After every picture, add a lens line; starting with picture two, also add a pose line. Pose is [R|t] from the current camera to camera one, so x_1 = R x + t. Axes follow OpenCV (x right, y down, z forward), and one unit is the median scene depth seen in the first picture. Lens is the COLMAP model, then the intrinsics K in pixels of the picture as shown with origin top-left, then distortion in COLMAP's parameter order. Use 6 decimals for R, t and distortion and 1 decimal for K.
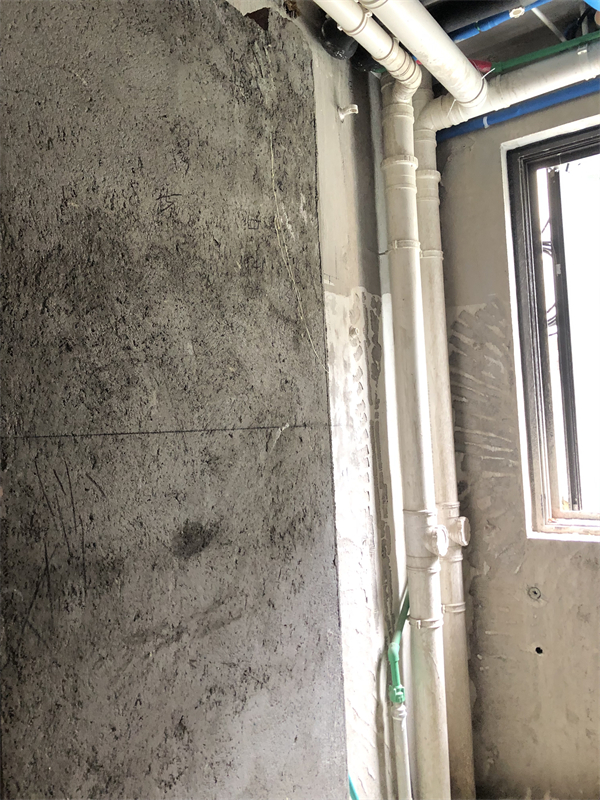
lens RADIAL K [[661.5, 0, 305.1], [0, 661.5, 391.6], [0, 0, 1]] dist [0.016914, -0.013047]
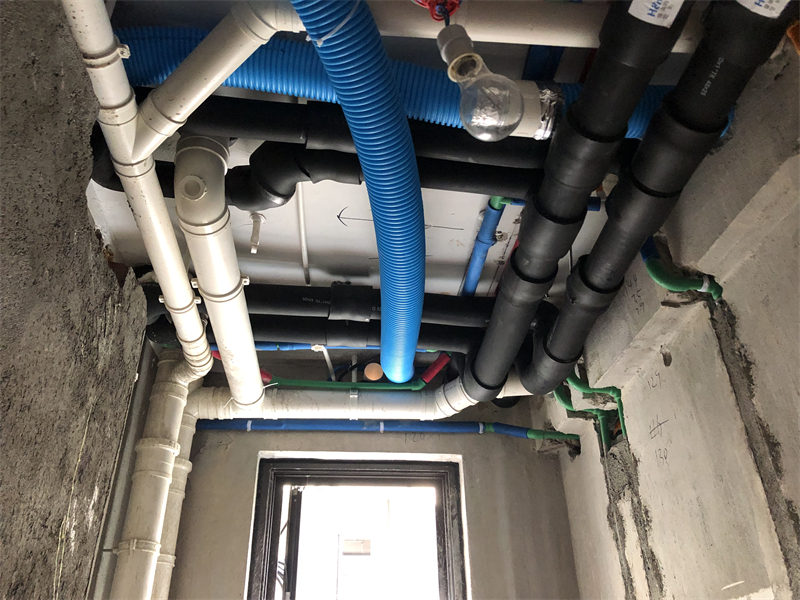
lens RADIAL K [[661.5, 0, 398.6], [0, 661.5, 304.9], [0, 0, 1]] dist [0.016914, -0.013047]
pose [[0.760524, 0.371285, 0.532682, -0.154875], [-0.063740, 0.859110, -0.507807, -0.083490], [-0.646173, 0.352246, 0.677040, 0.146457]]
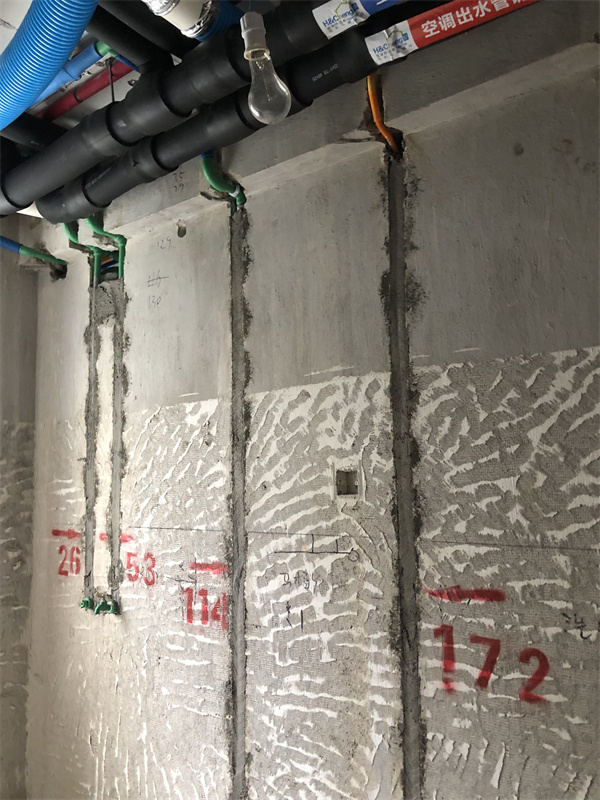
lens RADIAL K [[661.5, 0, 304.5], [0, 661.5, 406.4], [0, 0, 1]] dist [0.016914, -0.013047]
pose [[0.057353, 0.146358, 0.987568, -0.406843], [-0.043099, 0.988637, -0.144013, -0.049119], [-0.997423, -0.034303, 0.063009, 0.233444]]
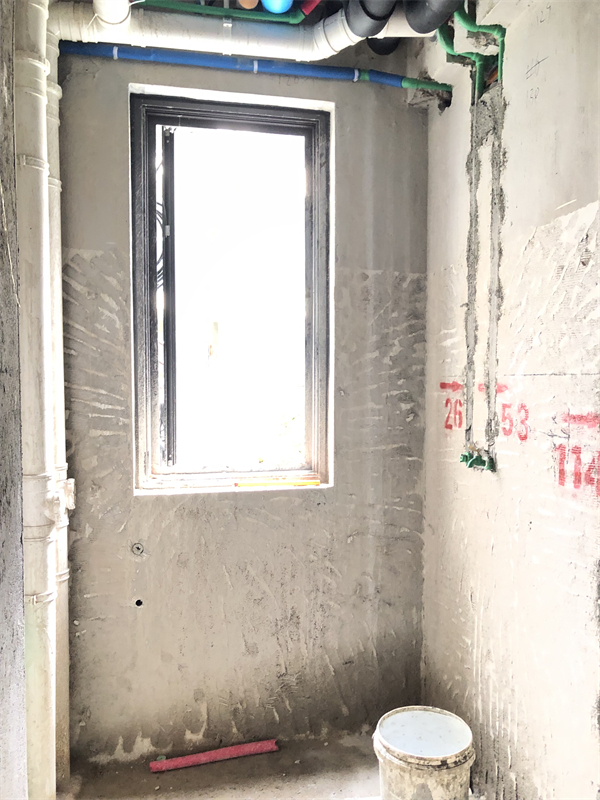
lens RADIAL K [[661.5, 0, 310.8], [0, 661.5, 408.1], [0, 0, 1]] dist [0.016914, -0.013047]
pose [[0.682973, 0.018284, 0.730214, -0.221002], [-0.080122, 0.995530, 0.050012, 0.018069], [-0.726036, -0.092663, 0.681385, 0.138161]]
